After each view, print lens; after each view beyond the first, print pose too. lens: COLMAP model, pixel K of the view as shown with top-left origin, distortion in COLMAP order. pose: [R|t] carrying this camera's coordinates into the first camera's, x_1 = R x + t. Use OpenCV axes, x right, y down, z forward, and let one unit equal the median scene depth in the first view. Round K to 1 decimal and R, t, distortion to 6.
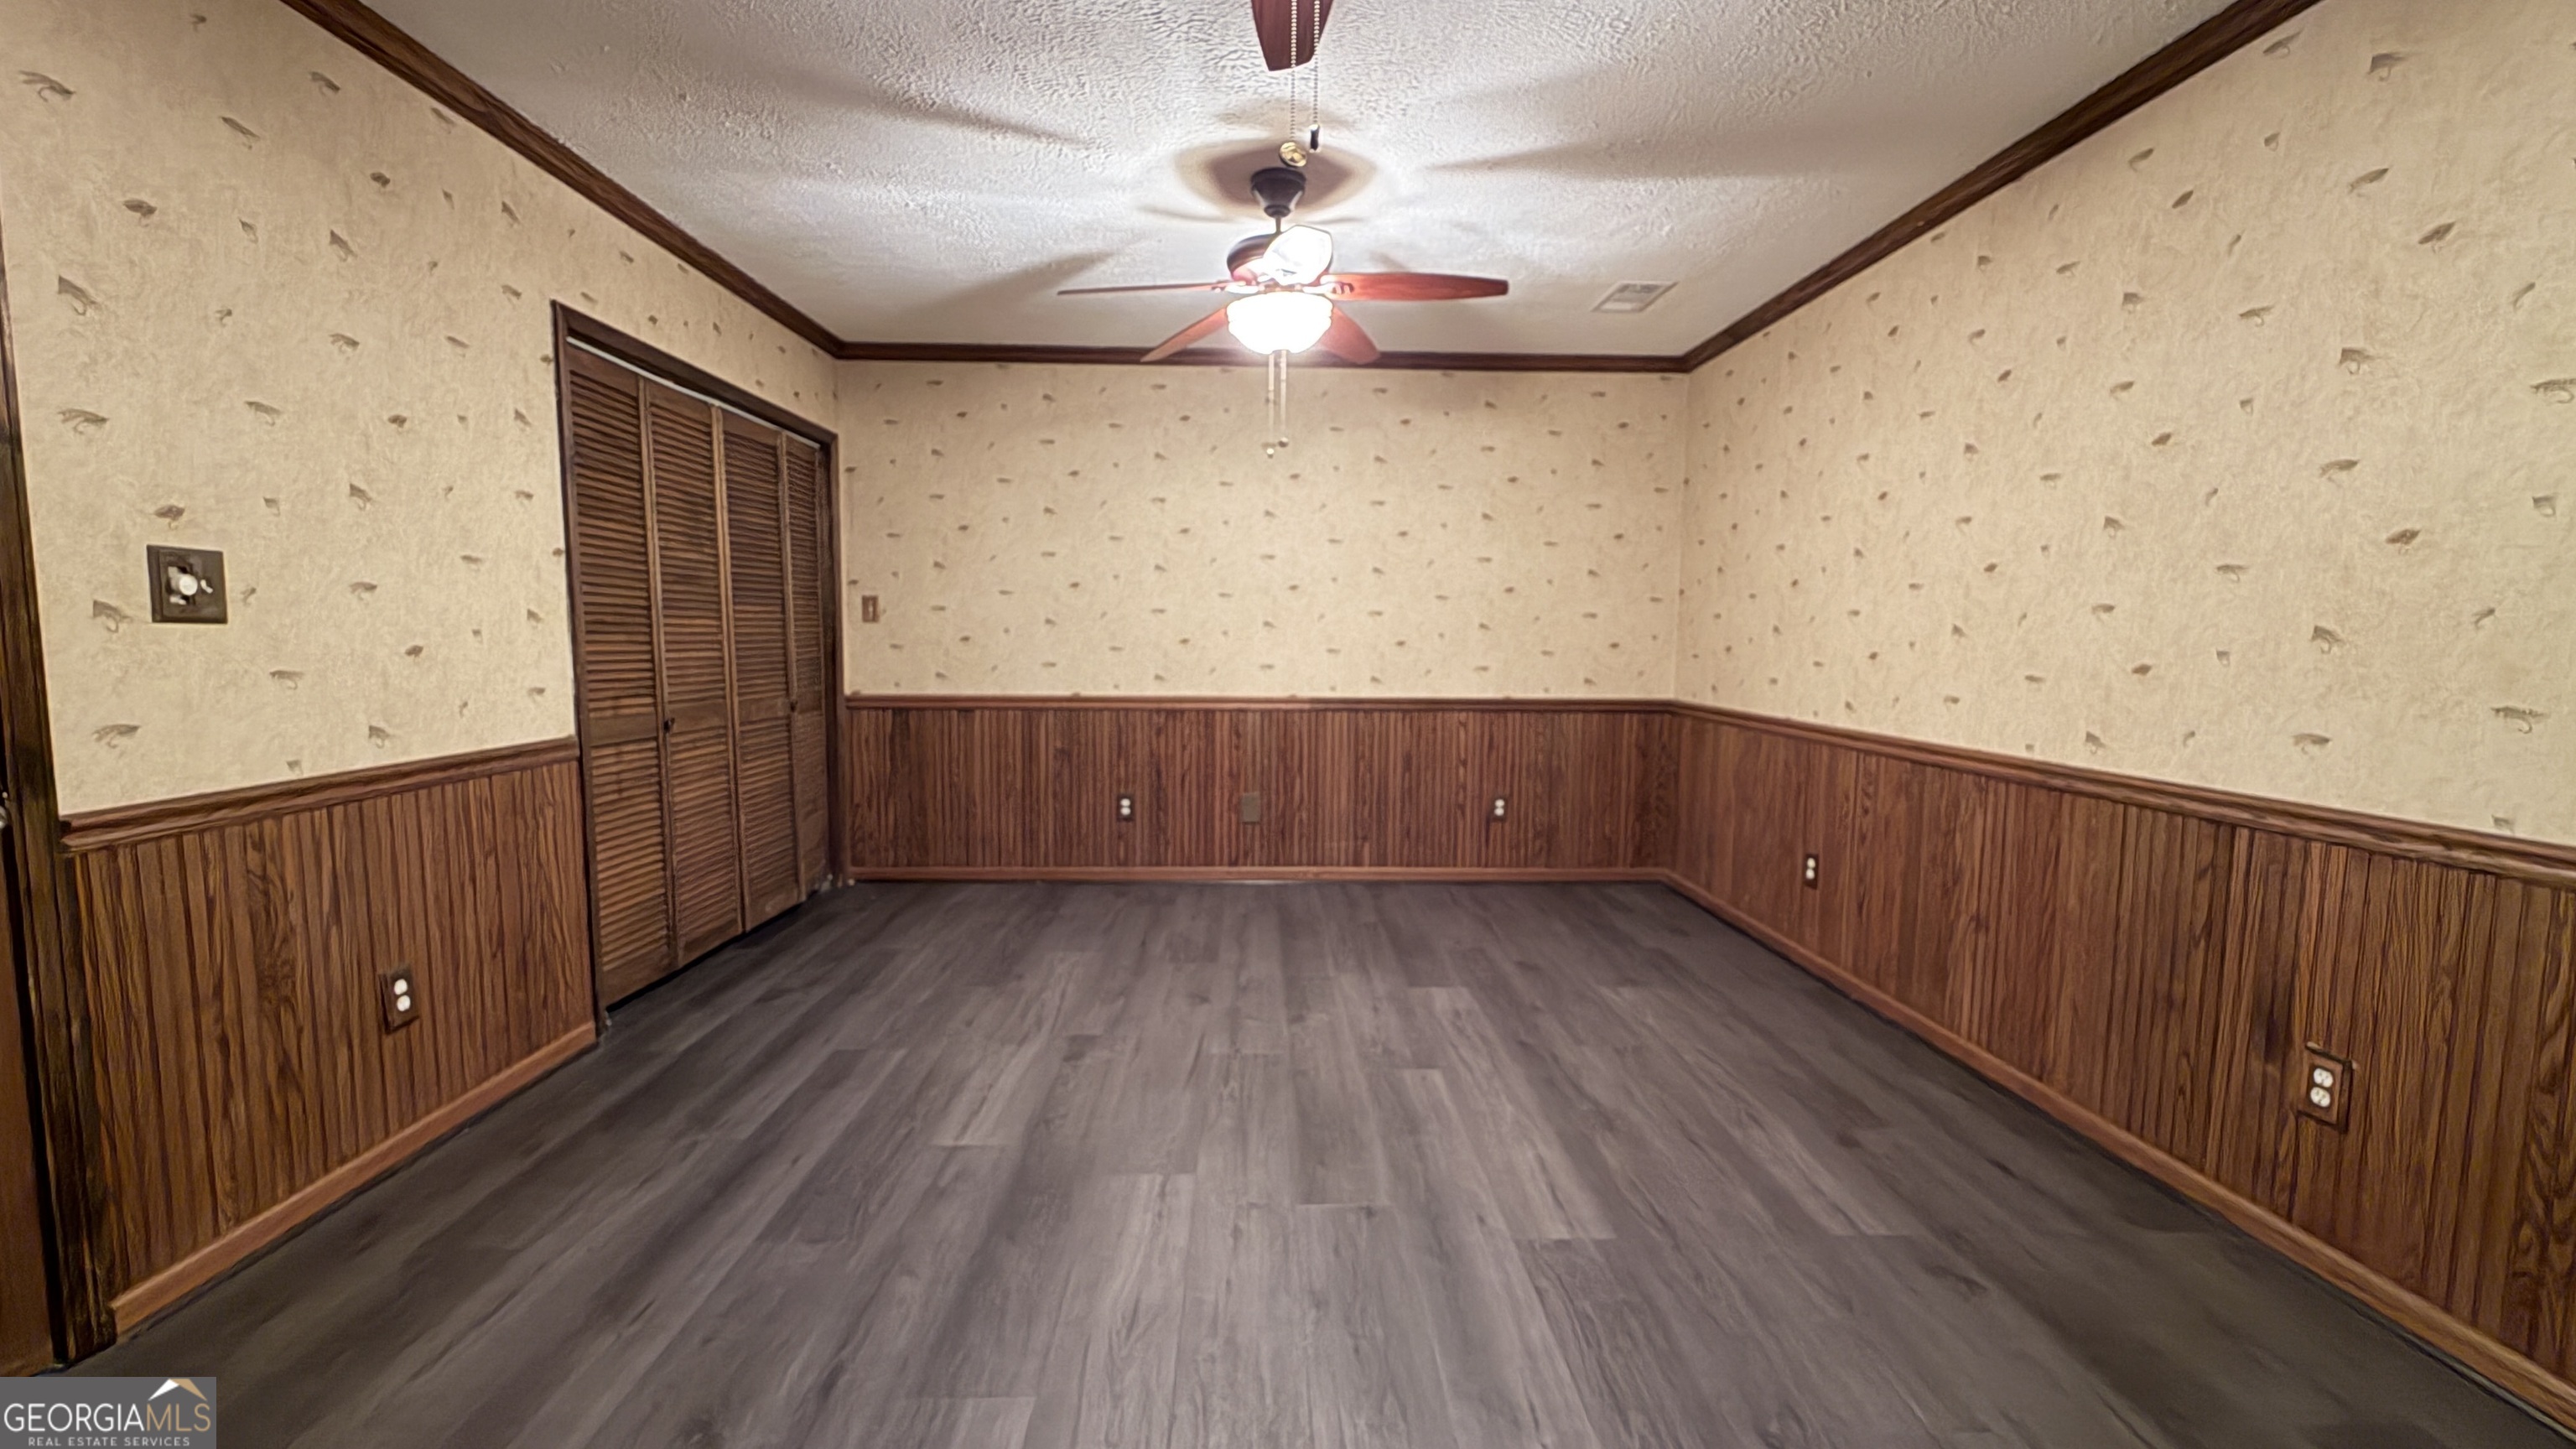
lens RADIAL K [[1033.7, 0, 1279.1], [0, 1033.7, 729.7], [0, 0, 1]] dist [0.002301, 0.000073]
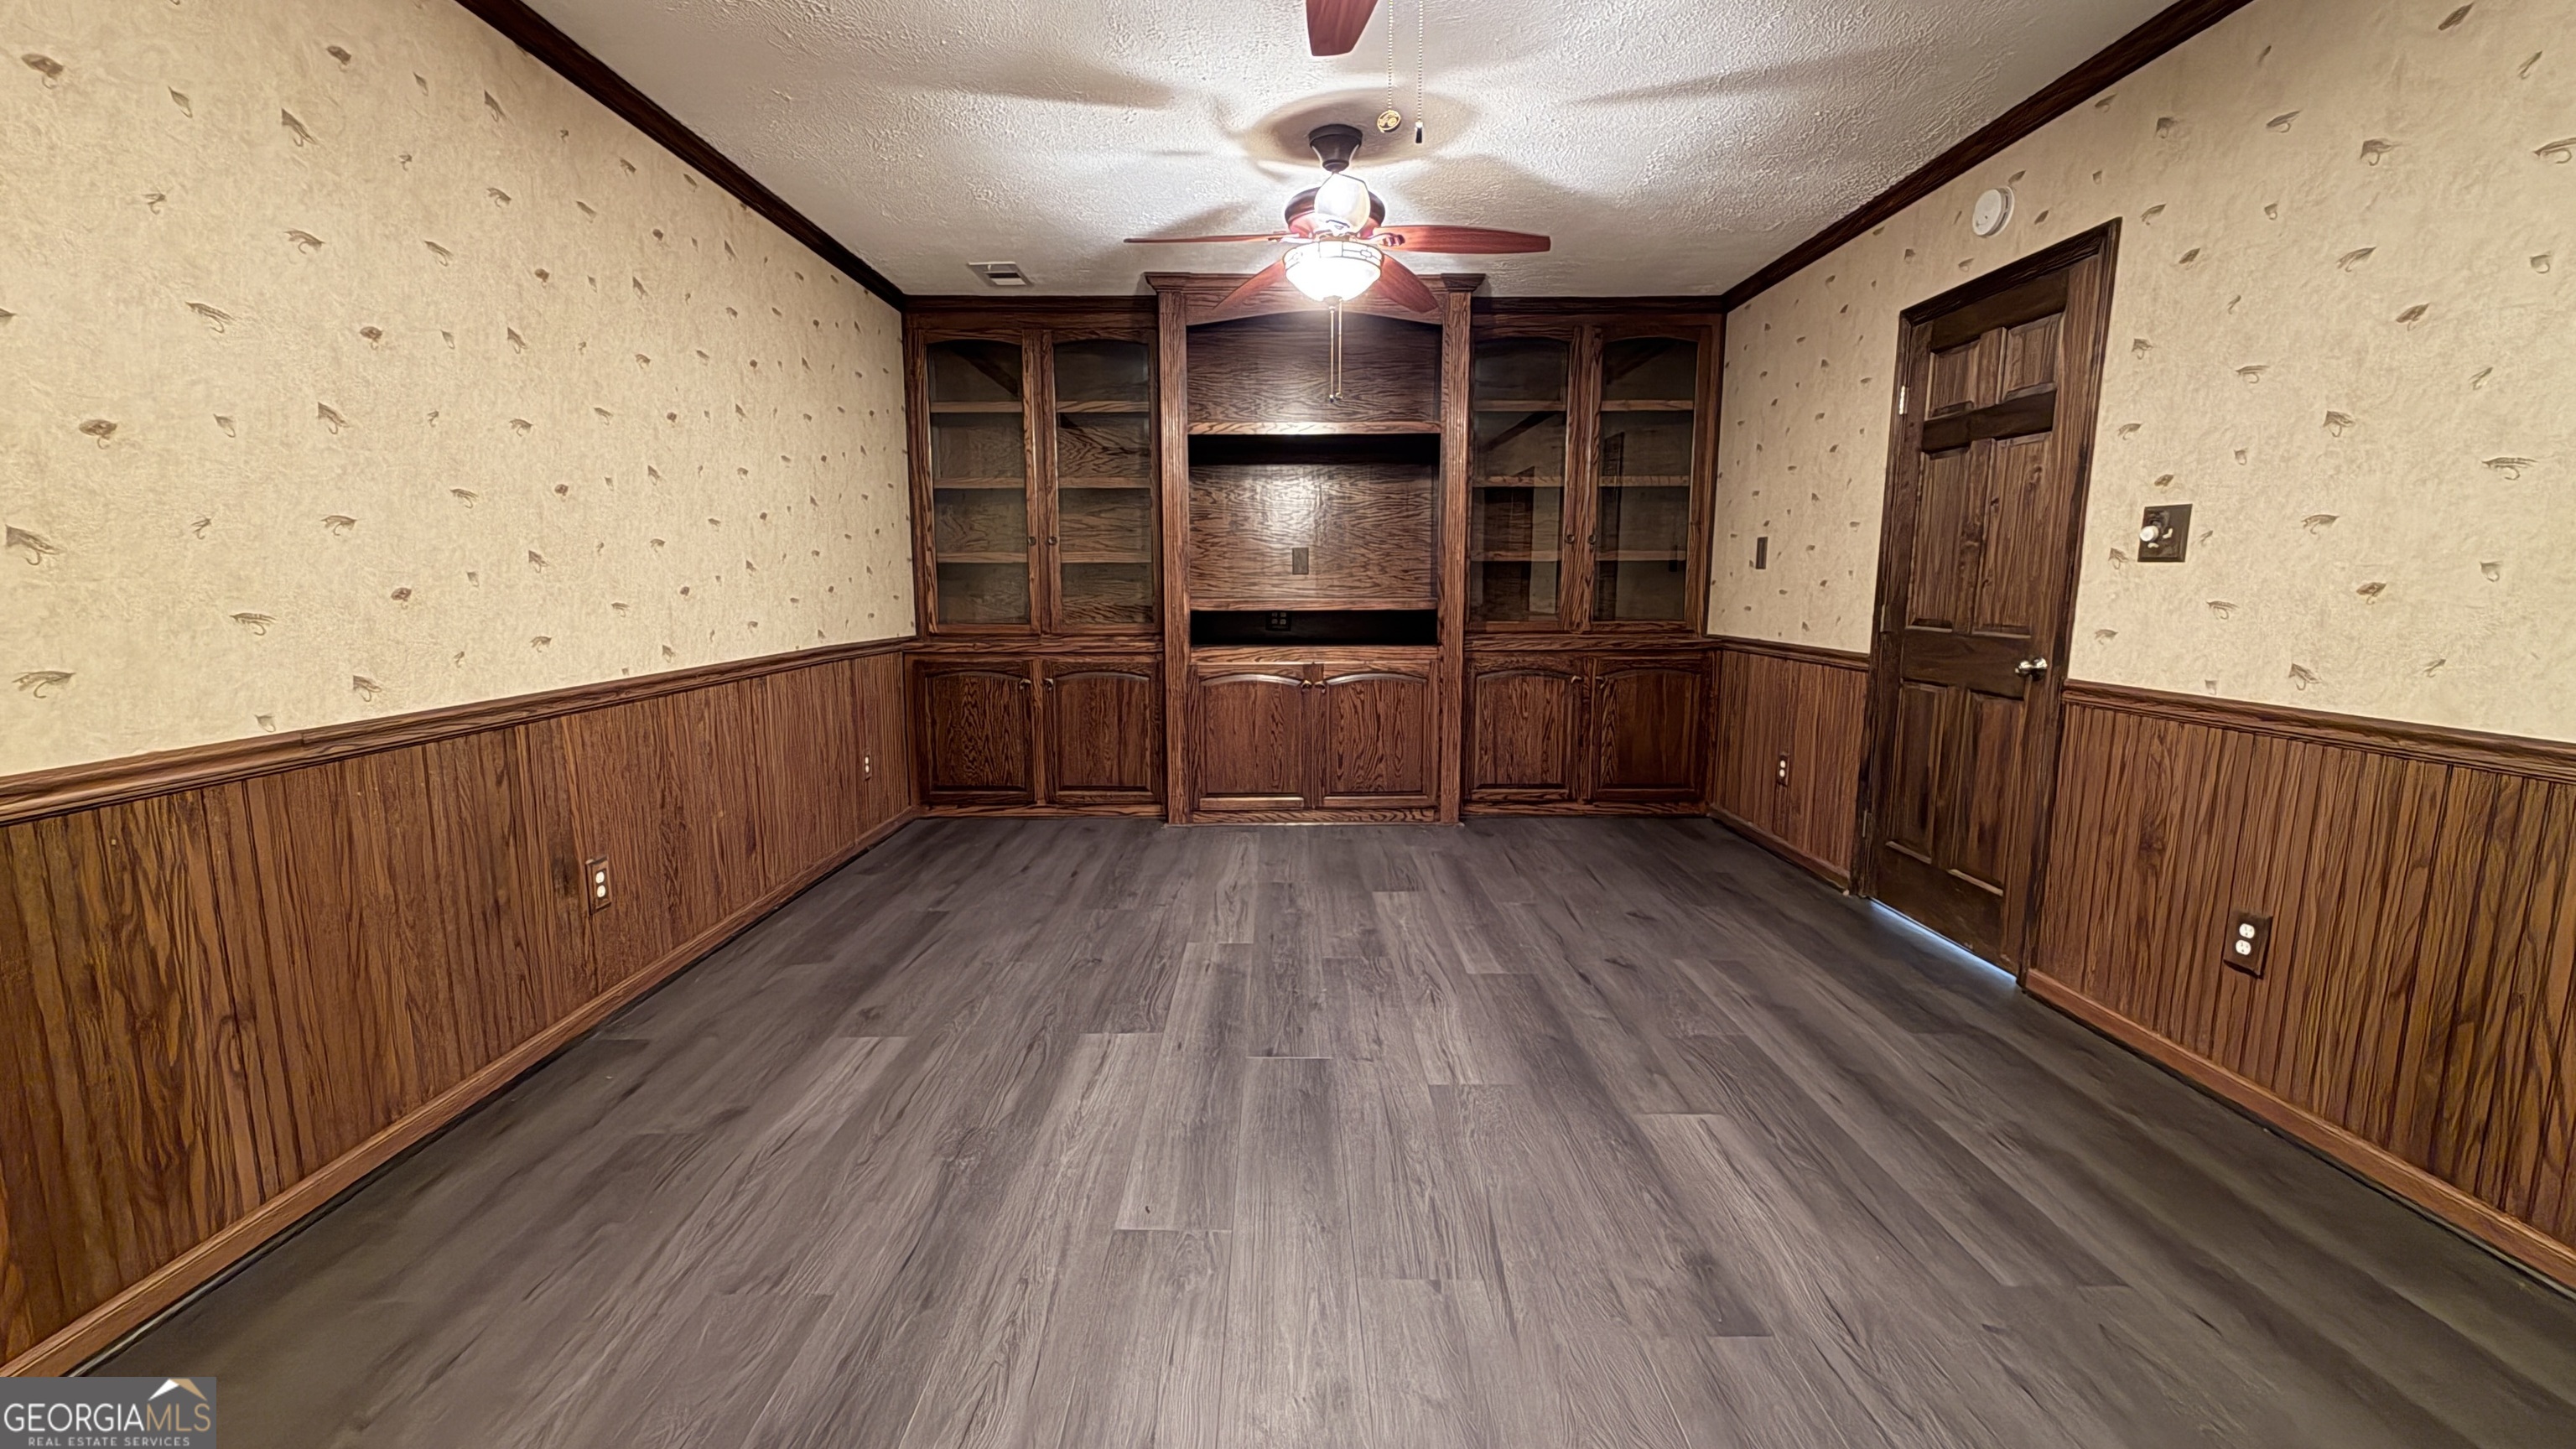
lens RADIAL K [[1033.7, 0, 1279.1], [0, 1033.7, 729.7], [0, 0, 1]] dist [0.002301, 0.000073]
pose [[-0.999594, -0.011678, 0.025988, 0.047871], [-0.005090, 0.970657, 0.240416, -0.172872], [-0.028033, 0.240186, -0.970322, 1.979516]]
